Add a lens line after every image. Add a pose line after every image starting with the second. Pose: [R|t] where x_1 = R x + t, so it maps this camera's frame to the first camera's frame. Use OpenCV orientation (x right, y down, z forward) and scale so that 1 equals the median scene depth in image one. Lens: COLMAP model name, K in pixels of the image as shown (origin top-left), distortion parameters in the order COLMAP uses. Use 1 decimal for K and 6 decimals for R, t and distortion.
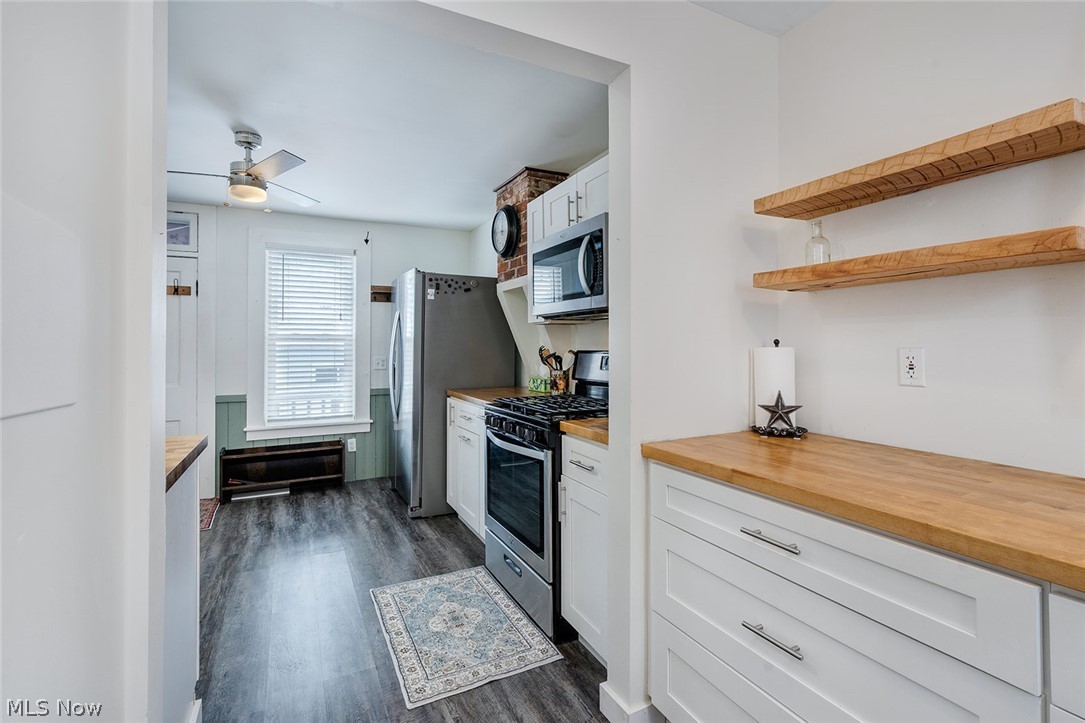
lens RADIAL K [[496.5, 0, 540.8], [0, 496.5, 334.9], [0, 0, 1]] dist [-0.009730, 0.003161]
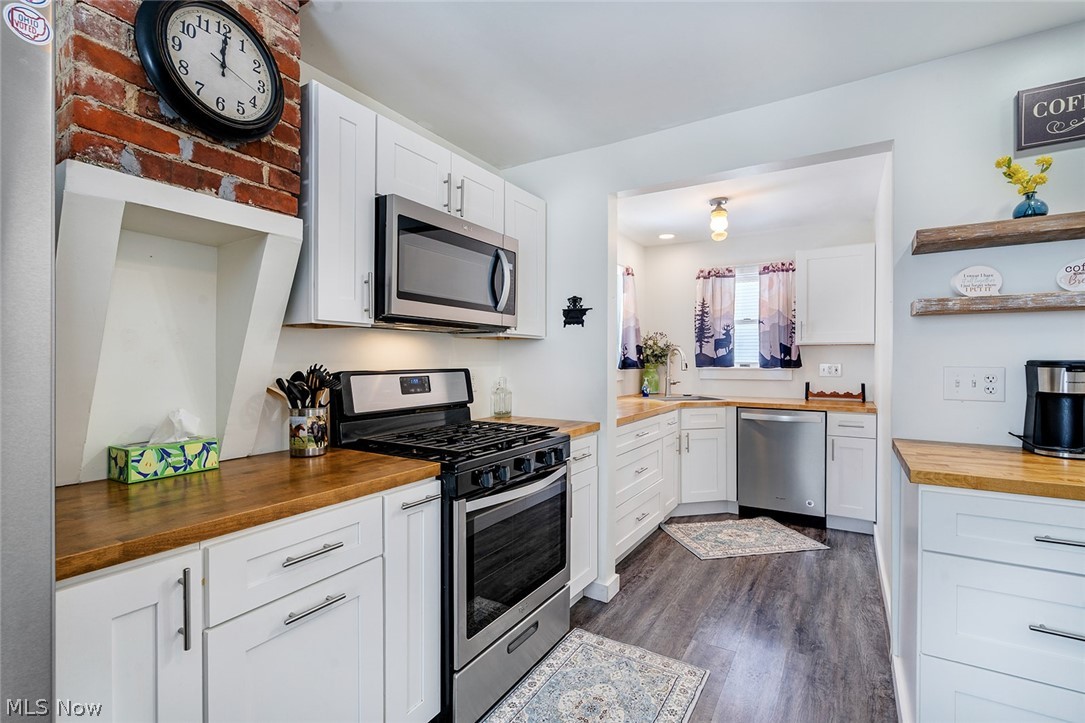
lens RADIAL K [[496.5, 0, 538.2], [0, 496.5, 364.2], [0, 0, 1]] dist [-0.009730, 0.003161]
pose [[-0.520099, 0.001370, 0.854105, -0.490457], [-0.011522, 0.999896, -0.008621, 0.019304], [-0.854029, -0.014325, -0.520029, 0.910499]]
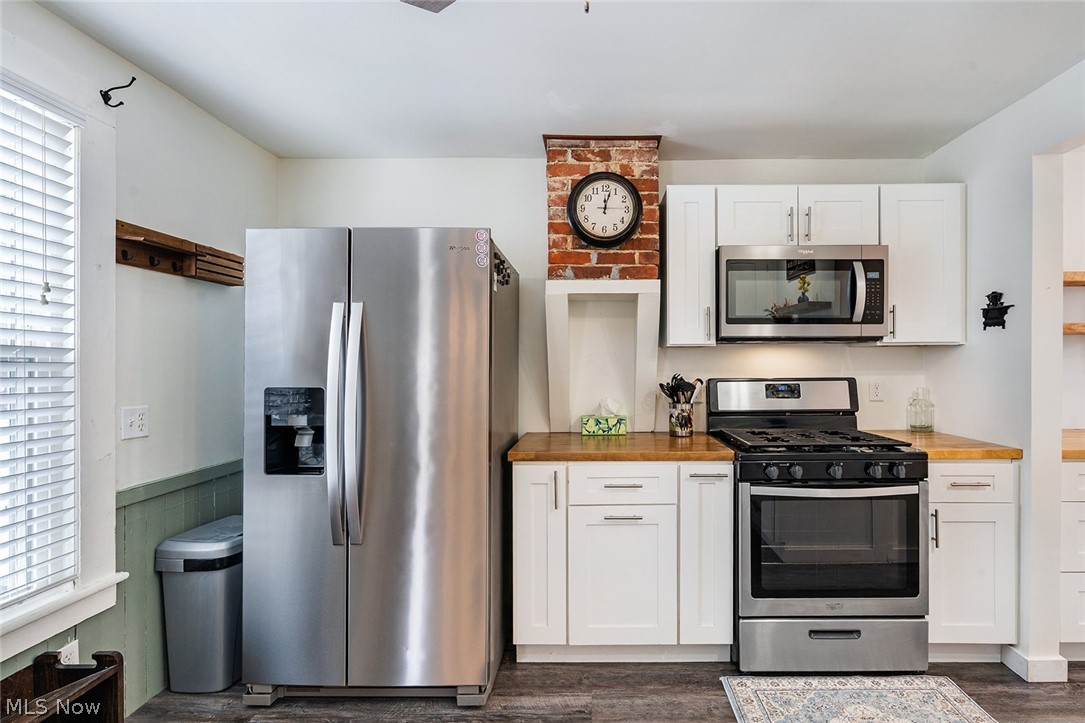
lens RADIAL K [[496.5, 0, 589.8], [0, 496.5, 369.4], [0, 0, 1]] dist [-0.009730, 0.003161]
pose [[0.460559, 0.000031, 0.887629, -0.648149], [-0.014755, 0.999862, 0.007621, 0.008517], [-0.887506, -0.016607, 0.460496, 0.642507]]
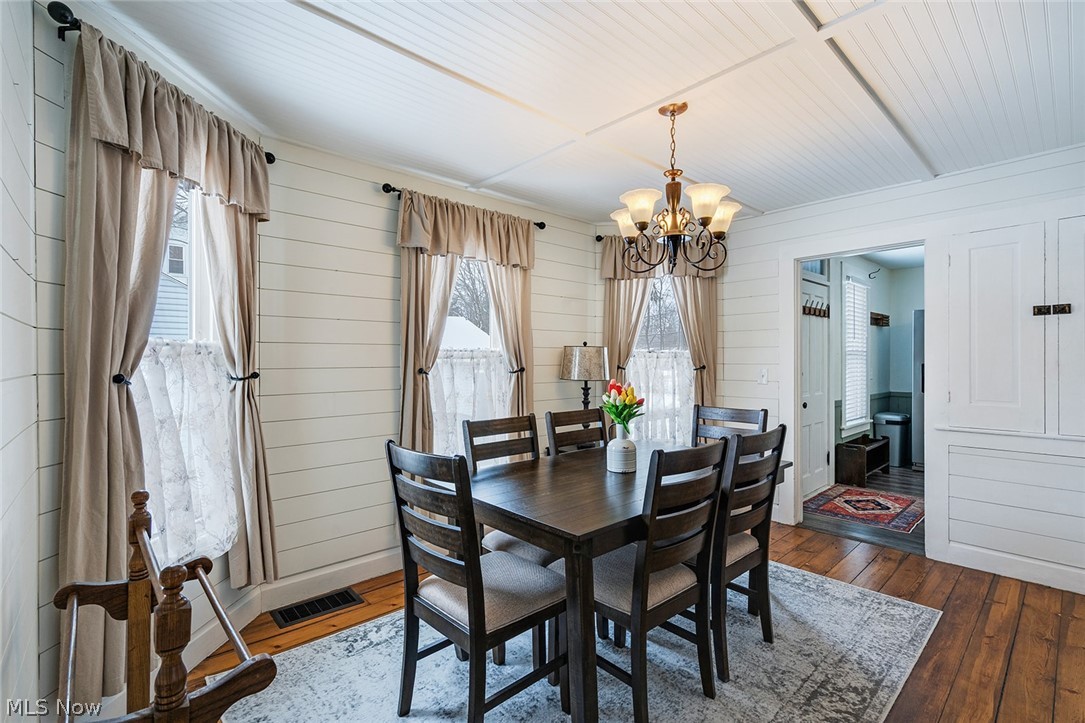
lens RADIAL K [[496.5, 0, 531.5], [0, 496.5, 360.3], [0, 0, 1]] dist [-0.009730, 0.003161]
pose [[0.967949, 0.006521, 0.251061, -1.877491], [-0.012257, 0.999698, 0.021288, 0.006932], [-0.250846, -0.023683, 0.967737, 0.015487]]
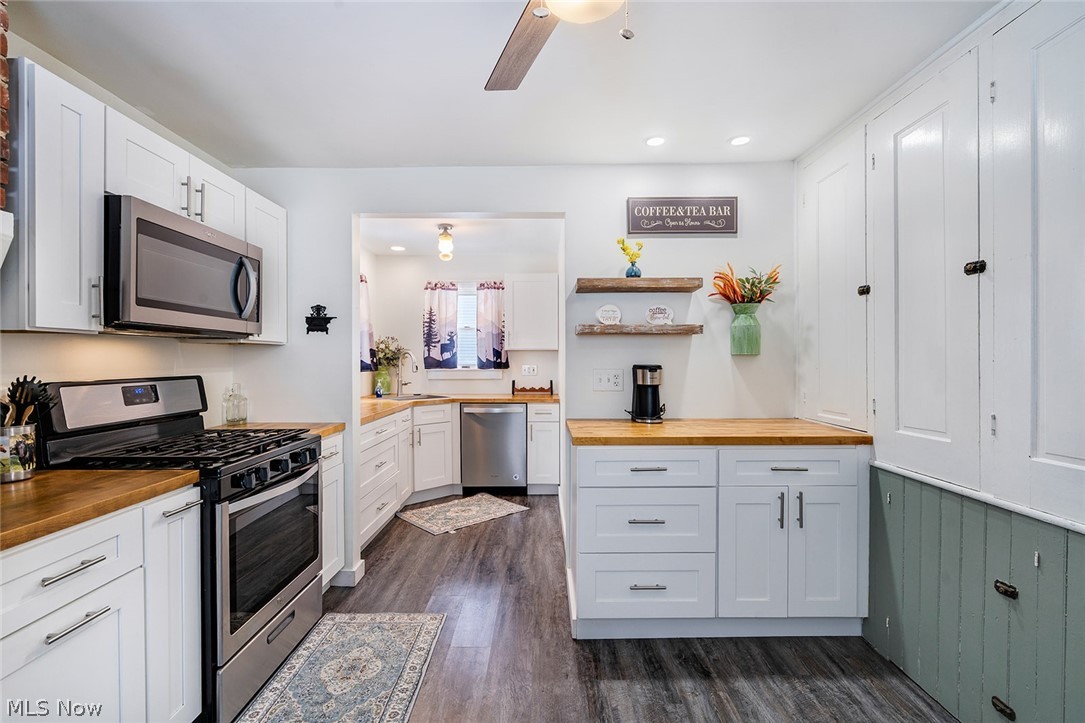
lens RADIAL K [[496.5, 0, 537.3], [0, 496.5, 364.2], [0, 0, 1]] dist [-0.009730, 0.003161]
pose [[-0.888220, 0.006110, 0.459377, -0.549849], [0.001375, 0.999942, -0.010641, 0.013114], [-0.459416, -0.008820, -0.888177, 1.013400]]
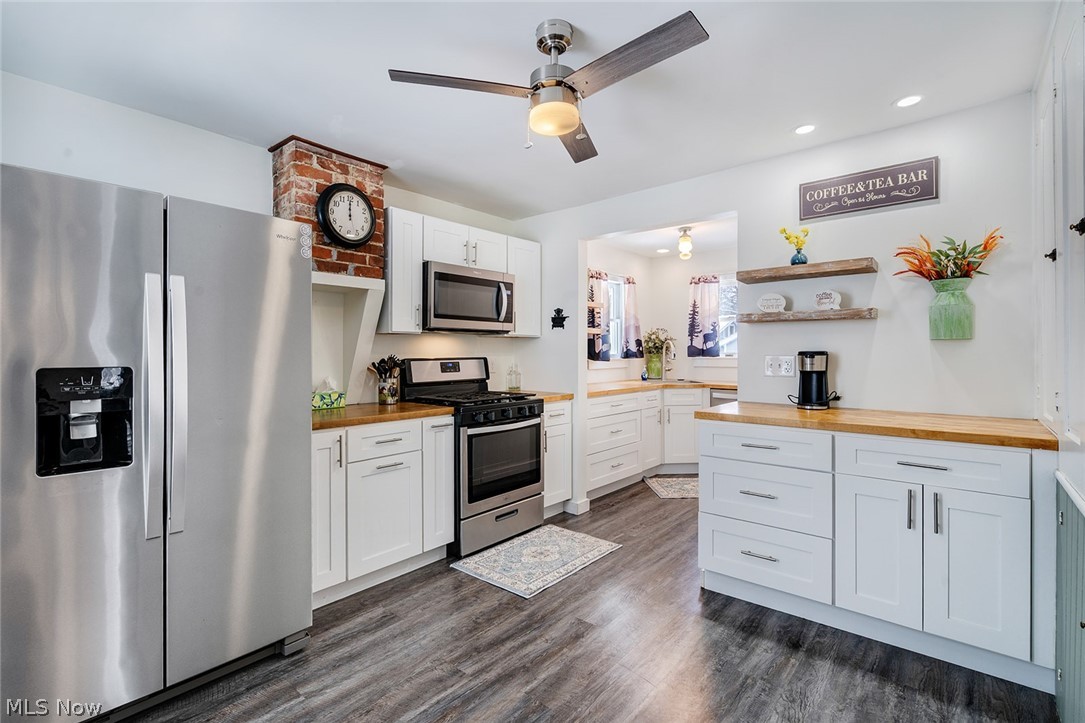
lens RADIAL K [[496.5, 0, 523.6], [0, 496.5, 351.7], [0, 0, 1]] dist [-0.009730, 0.003161]
pose [[-0.359290, 0.008575, 0.933187, -0.876544], [-0.011258, 0.999845, -0.013522, 0.022023], [-0.933158, -0.015364, -0.359137, 0.943532]]
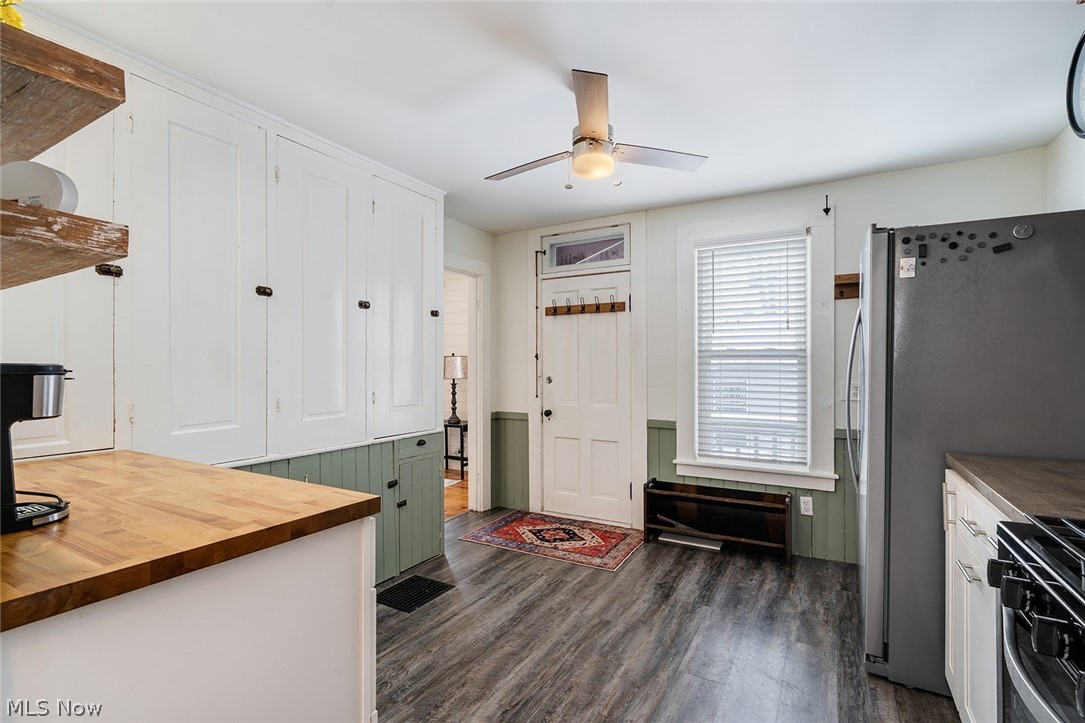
lens RADIAL K [[496.5, 0, 549.5], [0, 496.5, 362.2], [0, 0, 1]] dist [-0.009730, 0.003161]
pose [[0.547390, -0.001172, -0.836877, 0.009854], [0.016535, 0.999819, 0.009415, 0.007066], [0.836714, -0.018992, 0.547310, 0.389328]]
